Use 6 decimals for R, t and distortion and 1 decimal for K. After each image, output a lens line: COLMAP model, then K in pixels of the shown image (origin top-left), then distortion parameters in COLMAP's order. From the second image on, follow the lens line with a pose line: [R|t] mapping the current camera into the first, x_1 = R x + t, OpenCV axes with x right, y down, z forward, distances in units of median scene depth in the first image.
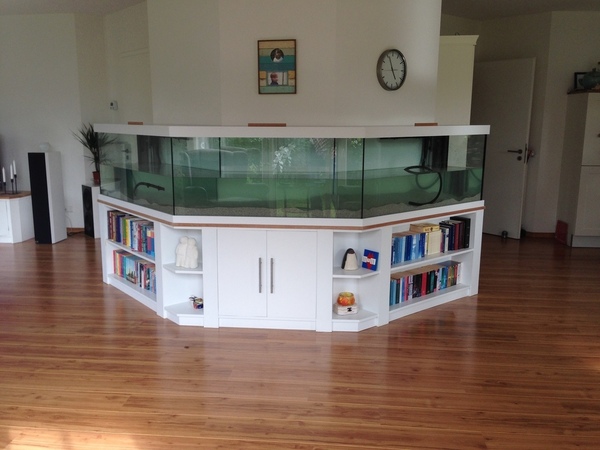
lens RADIAL K [[570.5, 0, 301.9], [0, 570.5, 229.9], [0, 0, 1]] dist [0.007305, 0.000000]
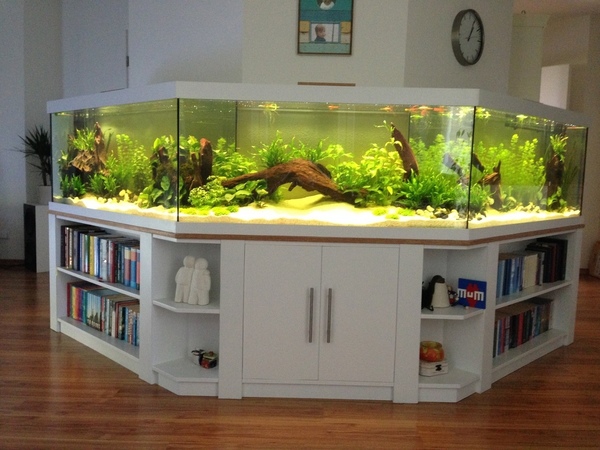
lens RADIAL K [[570.5, 0, 295.7], [0, 570.5, 234.7], [0, 0, 1]] dist [0.007305, 0.000000]
pose [[0.995927, 0.011147, 0.089467, -0.137904], [-0.004201, 0.996987, -0.077450, 0.035655], [-0.090061, 0.076759, 0.992974, 0.326837]]
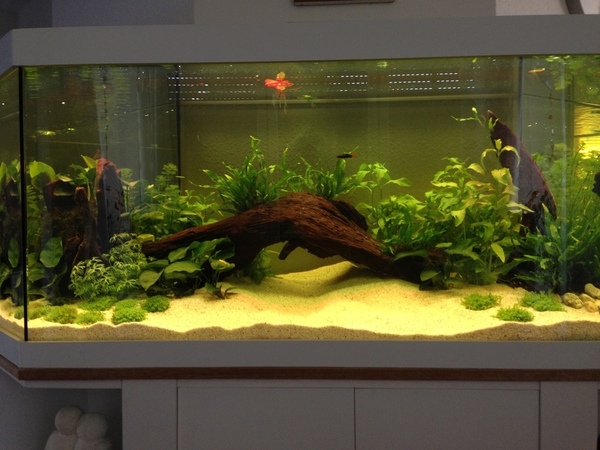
lens RADIAL K [[570.5, 0, 297.4], [0, 570.5, 222.8], [0, 0, 1]] dist [0.007305, 0.000000]
pose [[0.998892, -0.014682, 0.044722, -0.092892], [0.022584, 0.983099, -0.181676, -0.026443], [-0.041299, 0.182484, 0.982341, 0.654821]]
